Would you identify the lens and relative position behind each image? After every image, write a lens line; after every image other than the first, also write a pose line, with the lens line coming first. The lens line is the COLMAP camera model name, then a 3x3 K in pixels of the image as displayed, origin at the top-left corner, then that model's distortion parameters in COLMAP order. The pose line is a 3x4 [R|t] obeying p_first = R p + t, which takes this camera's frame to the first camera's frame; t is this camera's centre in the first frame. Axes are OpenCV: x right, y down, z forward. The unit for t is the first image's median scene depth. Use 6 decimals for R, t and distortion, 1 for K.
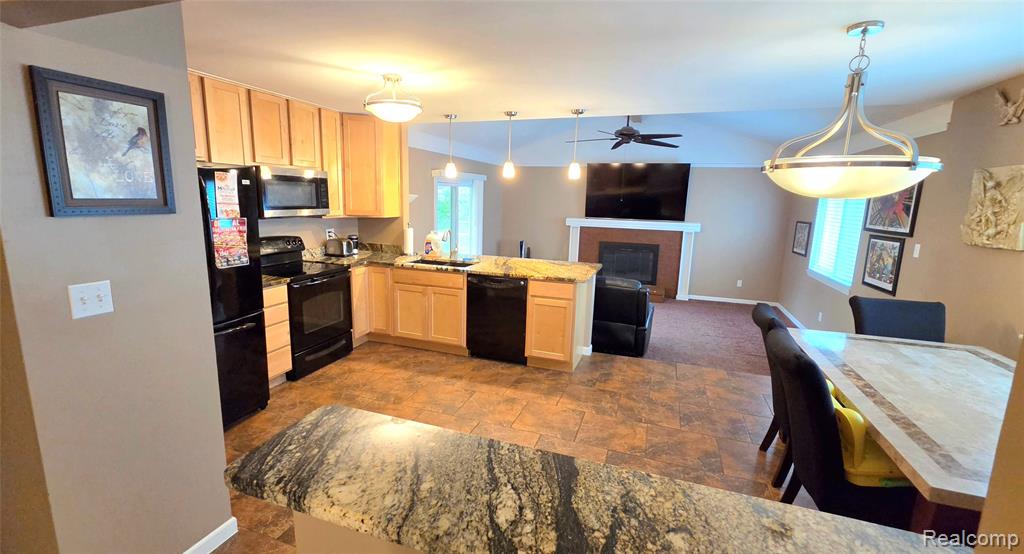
lens RADIAL K [[432.8, 0, 512.0], [0, 432.8, 277.0], [0, 0, 1]] dist [-0.000379, -0.000036]
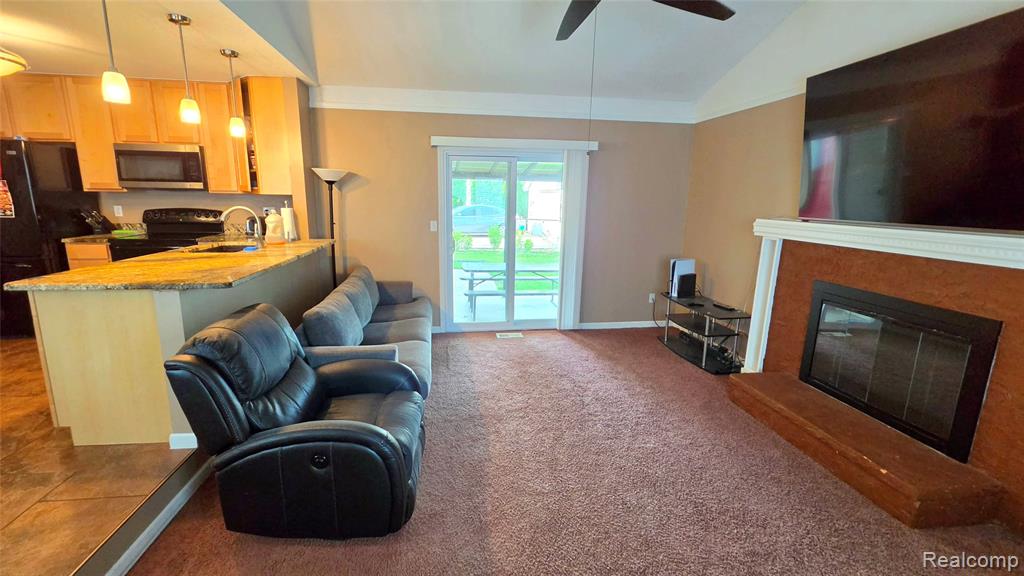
lens RADIAL K [[442.1, 0, 503.5], [0, 442.1, 286.6], [0, 0, 1]] dist [0.000278, -0.000139]
pose [[0.448799, 0.160270, -0.879143, 0.967147], [-0.168975, 0.981258, 0.092625, -0.153040], [0.877512, 0.106983, 0.467470, 1.320257]]
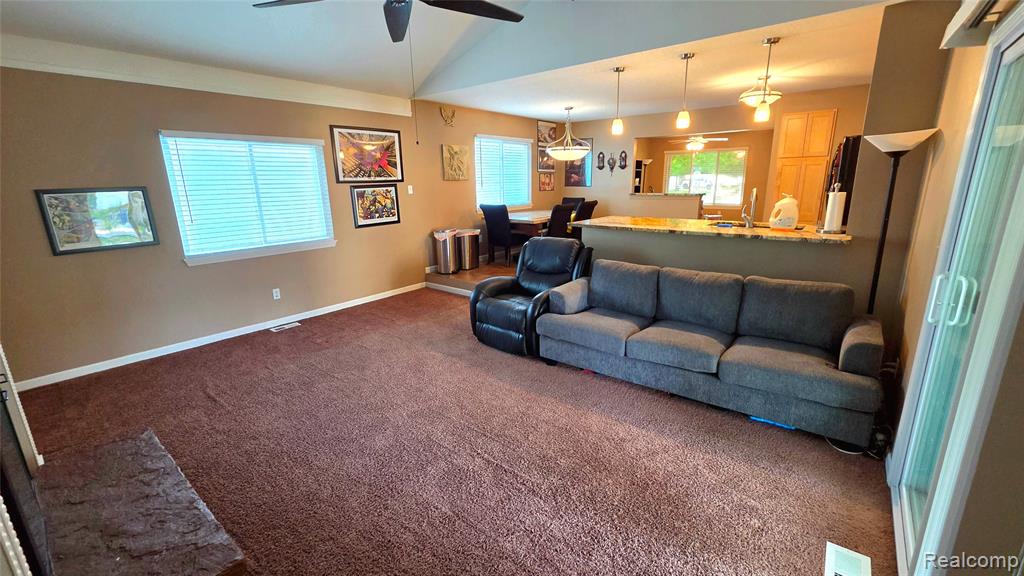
lens RADIAL K [[421.4, 0, 512.0], [0, 421.4, 288.0], [0, 0, 1]] dist [-0.026212, -0.000127]
pose [[-0.936407, -0.096779, 0.337308, 0.004562], [0.056438, 0.907171, 0.416960, -0.366021], [-0.346349, 0.409482, -0.844019, 2.373309]]
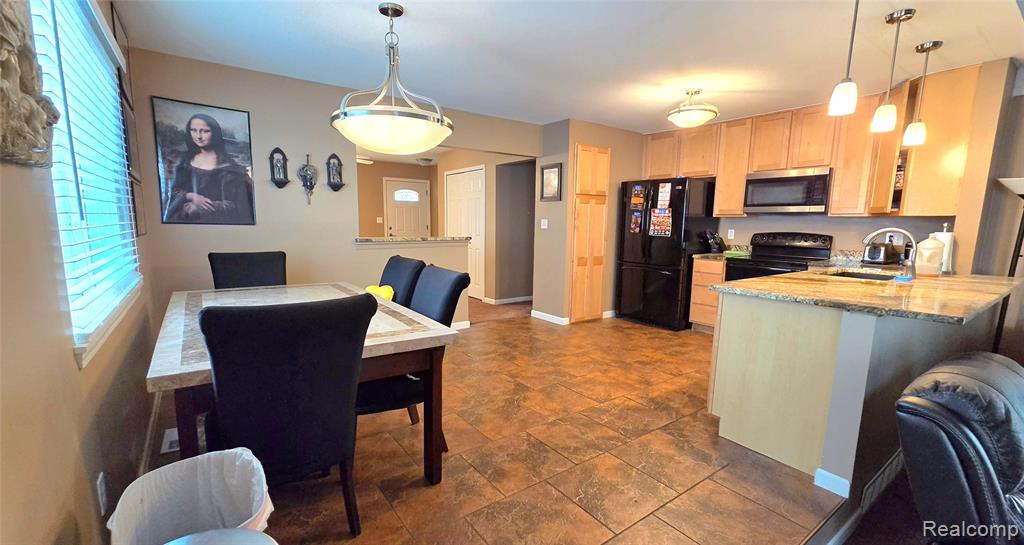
lens RADIAL K [[424.7, 0, 506.3], [0, 424.7, 287.2], [0, 0, 1]] dist [-0.000291, -0.000078]
pose [[-0.573887, 0.090725, -0.813894, 0.891665], [-0.177818, 0.956328, 0.231984, -0.087510], [0.799396, 0.277858, -0.532692, 1.122154]]
